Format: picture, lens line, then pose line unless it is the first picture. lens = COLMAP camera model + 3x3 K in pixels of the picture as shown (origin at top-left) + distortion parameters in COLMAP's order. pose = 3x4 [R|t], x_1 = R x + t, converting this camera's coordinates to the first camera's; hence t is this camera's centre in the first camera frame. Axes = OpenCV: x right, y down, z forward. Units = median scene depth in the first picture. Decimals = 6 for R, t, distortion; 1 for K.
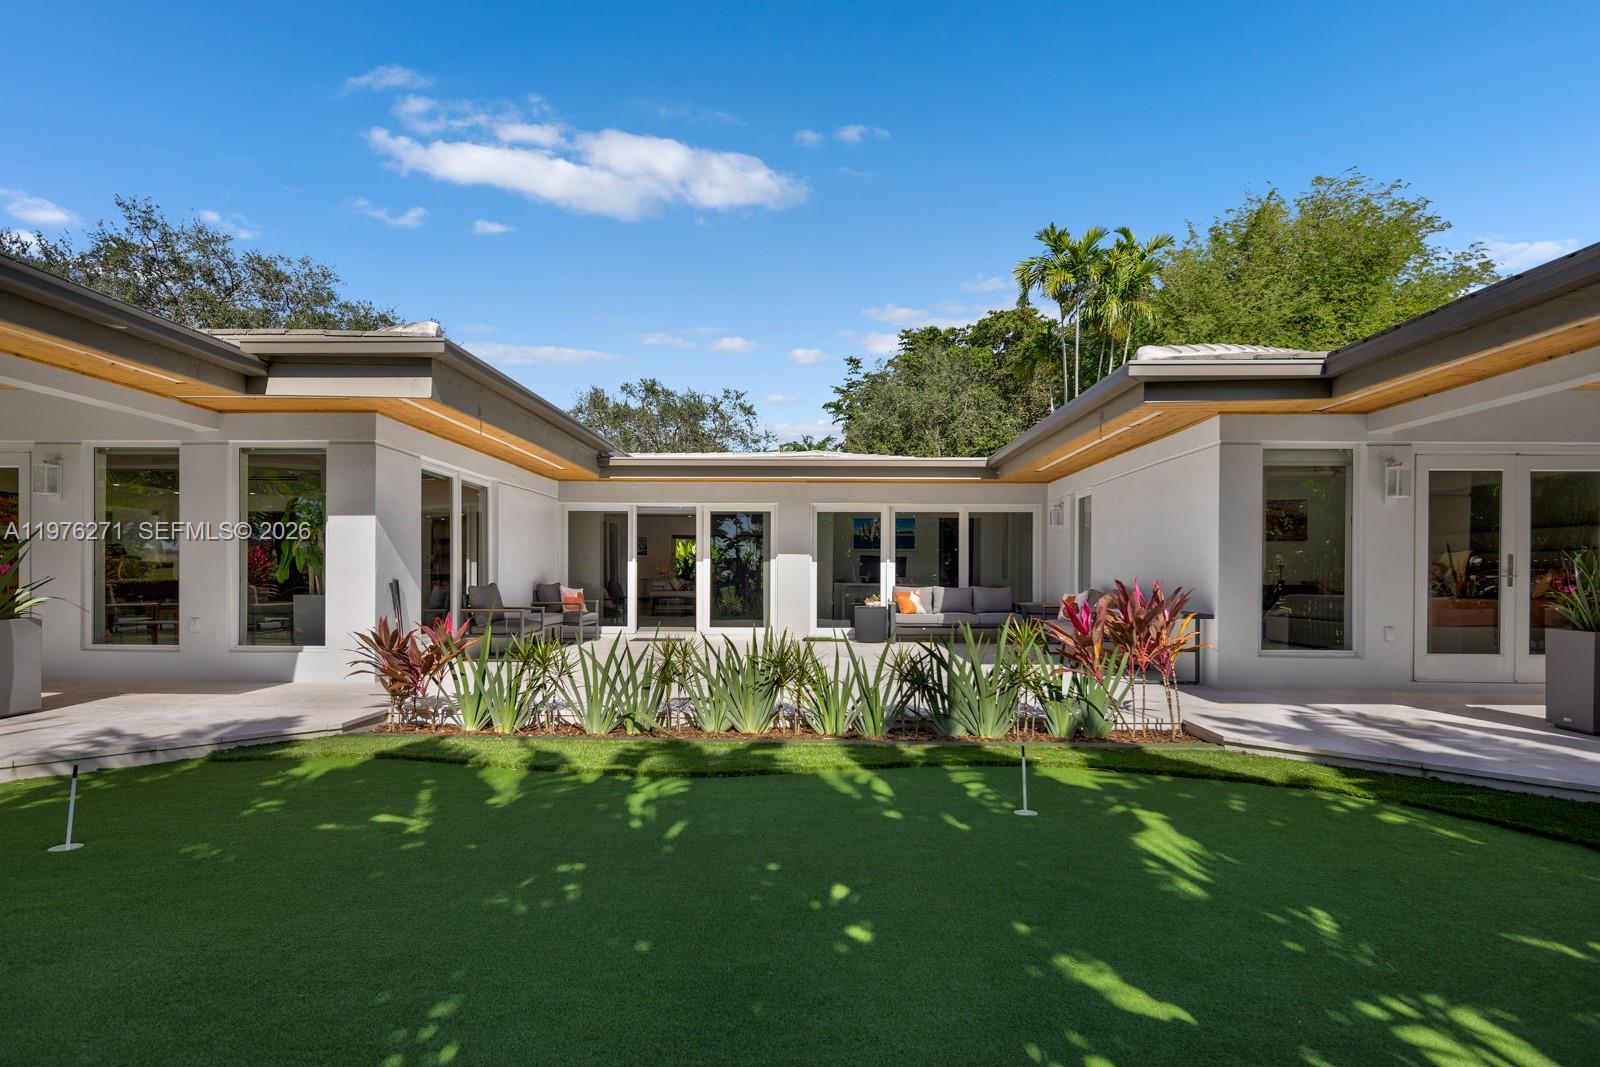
lens RADIAL K [[780.9, 0, 795.8], [0, 780.9, 582.7], [0, 0, 1]] dist [0.001017, -0.000152]
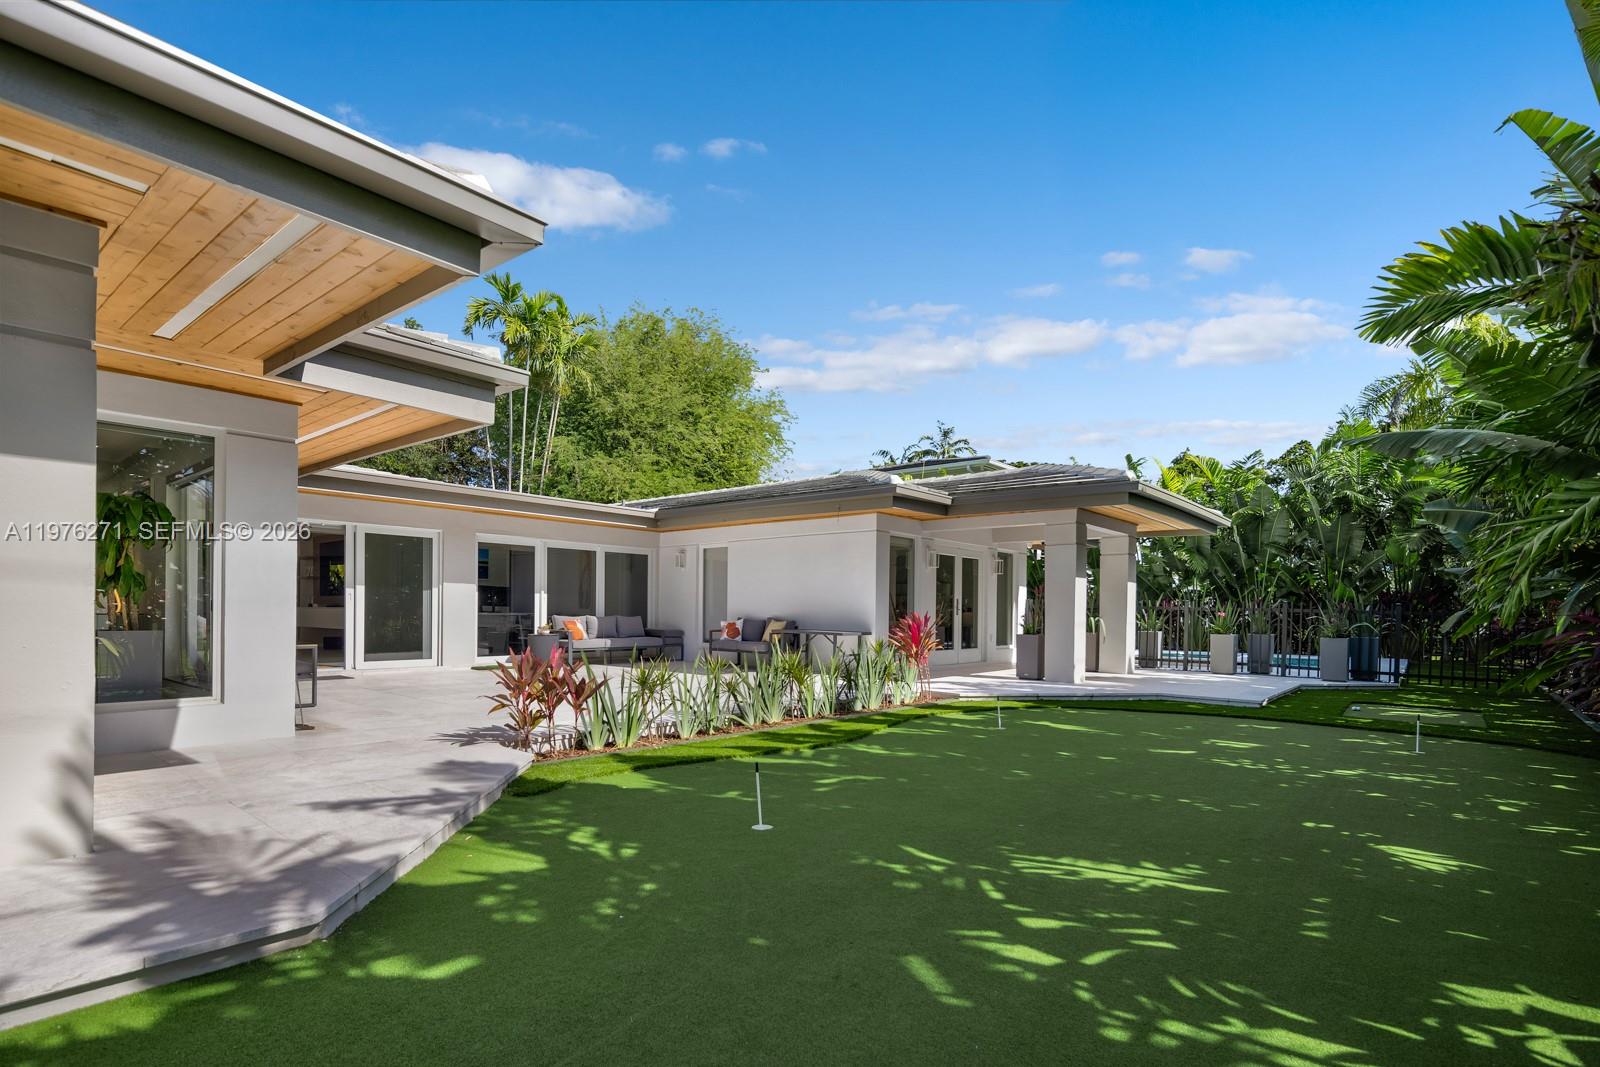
lens RADIAL K [[780.9, 0, 806.0], [0, 780.9, 604.1], [0, 0, 1]] dist [0.001017, -0.000152]
pose [[0.621971, 0.008419, 0.782995, -0.499278], [-0.002454, 0.999958, -0.008802, -0.002549], [-0.783037, 0.003554, 0.621966, 0.043956]]
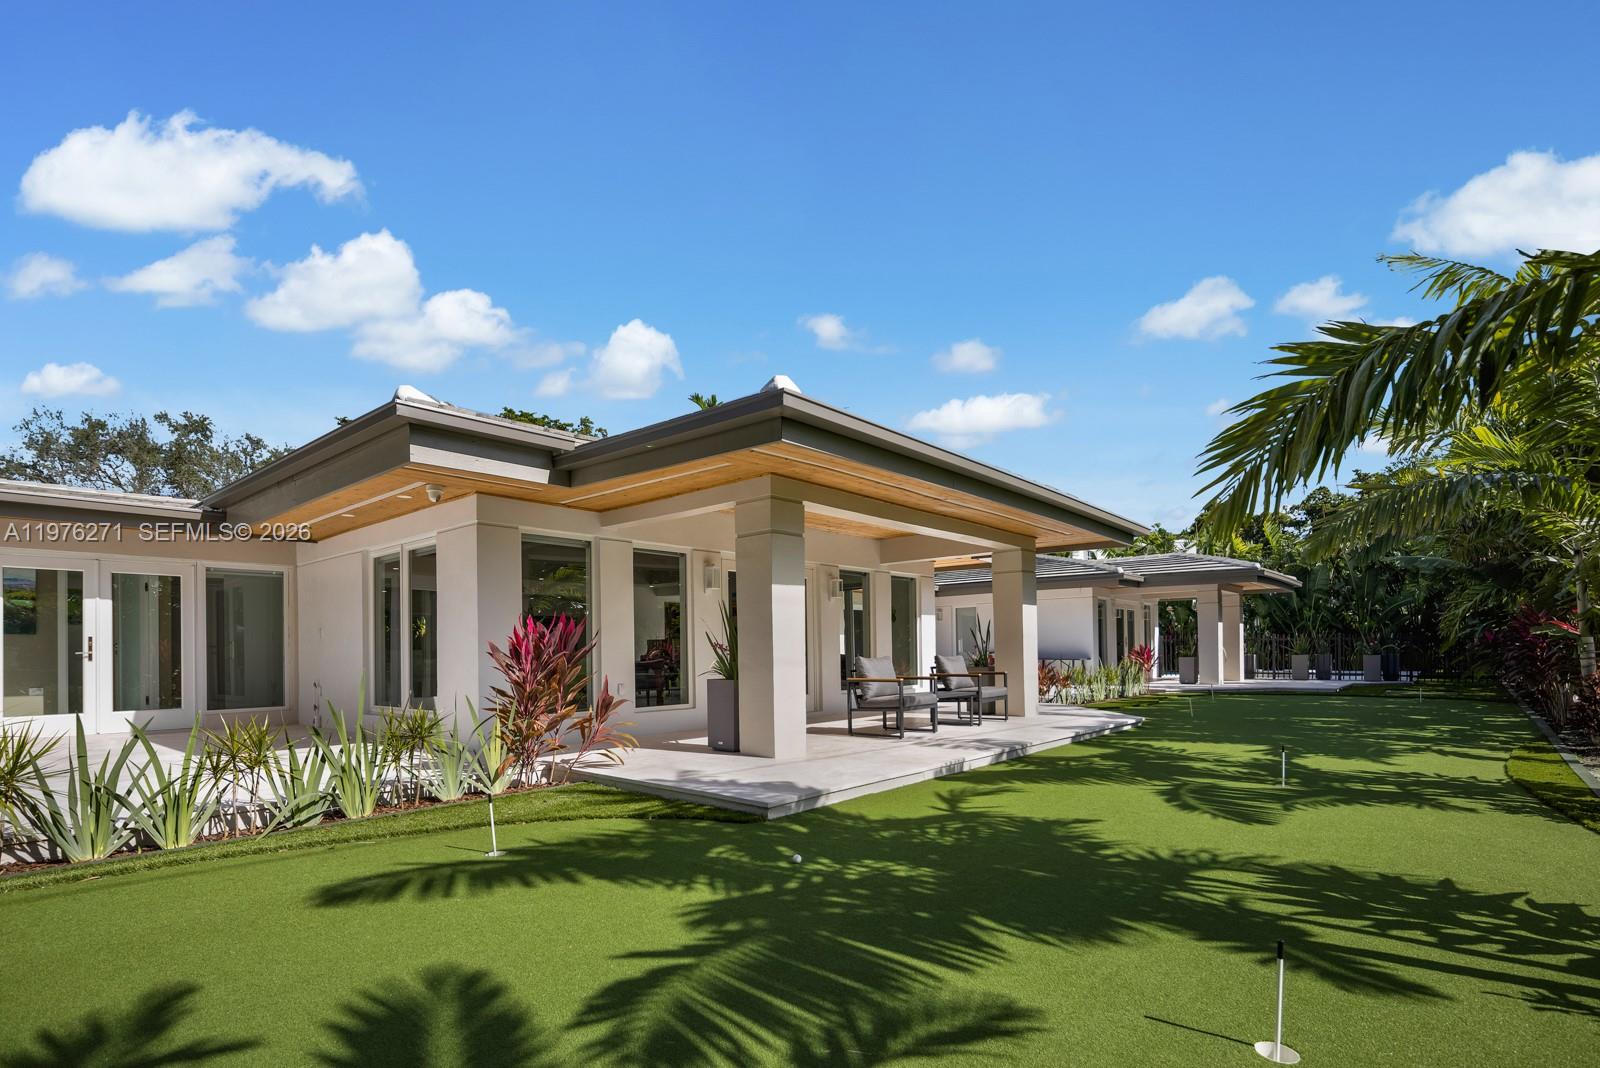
lens RADIAL K [[780.9, 0, 795.6], [0, 780.9, 644.3], [0, 0, 1]] dist [0.001017, -0.000152]
pose [[0.636156, -0.006800, 0.771530, -1.320302], [0.020015, 0.999770, -0.007692, -0.003832], [-0.771301, 0.020335, 0.636146, 0.026737]]
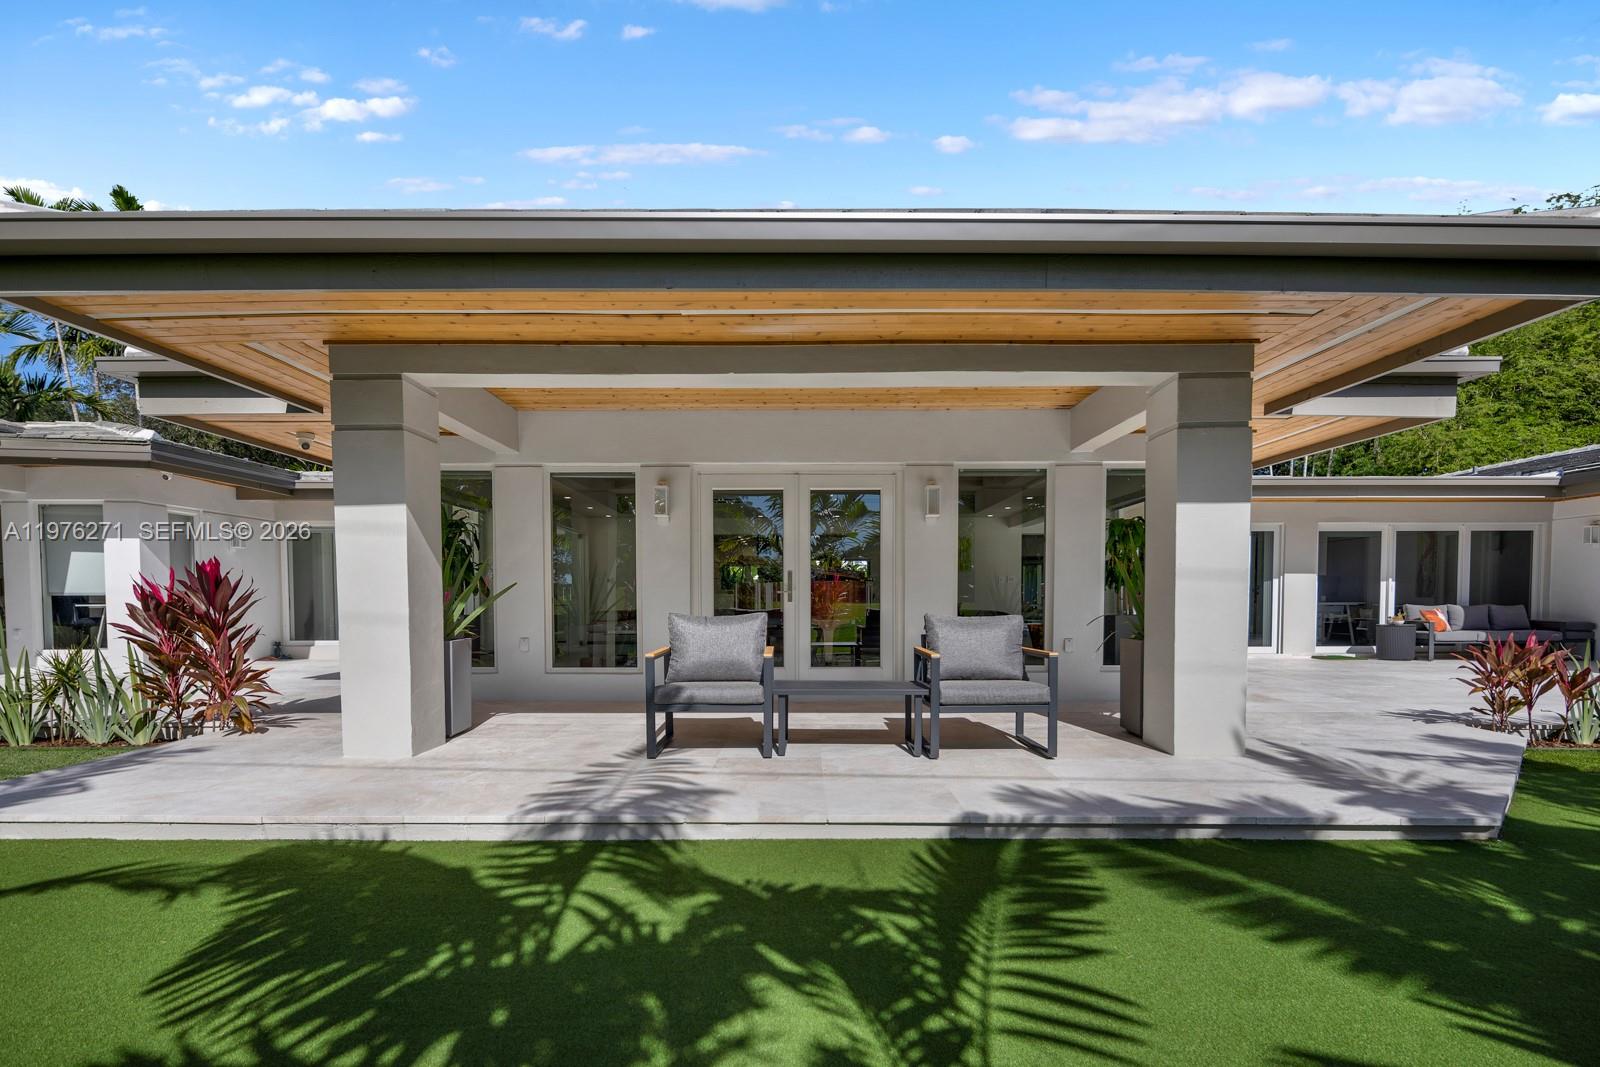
lens RADIAL K [[780.9, 0, 798.6], [0, 780.9, 627.0], [0, 0, 1]] dist [0.001017, -0.000152]
pose [[0.999825, -0.006689, 0.017468, -0.662895], [0.006164, 0.999533, 0.029920, -0.001362], [-0.017660, -0.029807, 0.999400, 0.002748]]
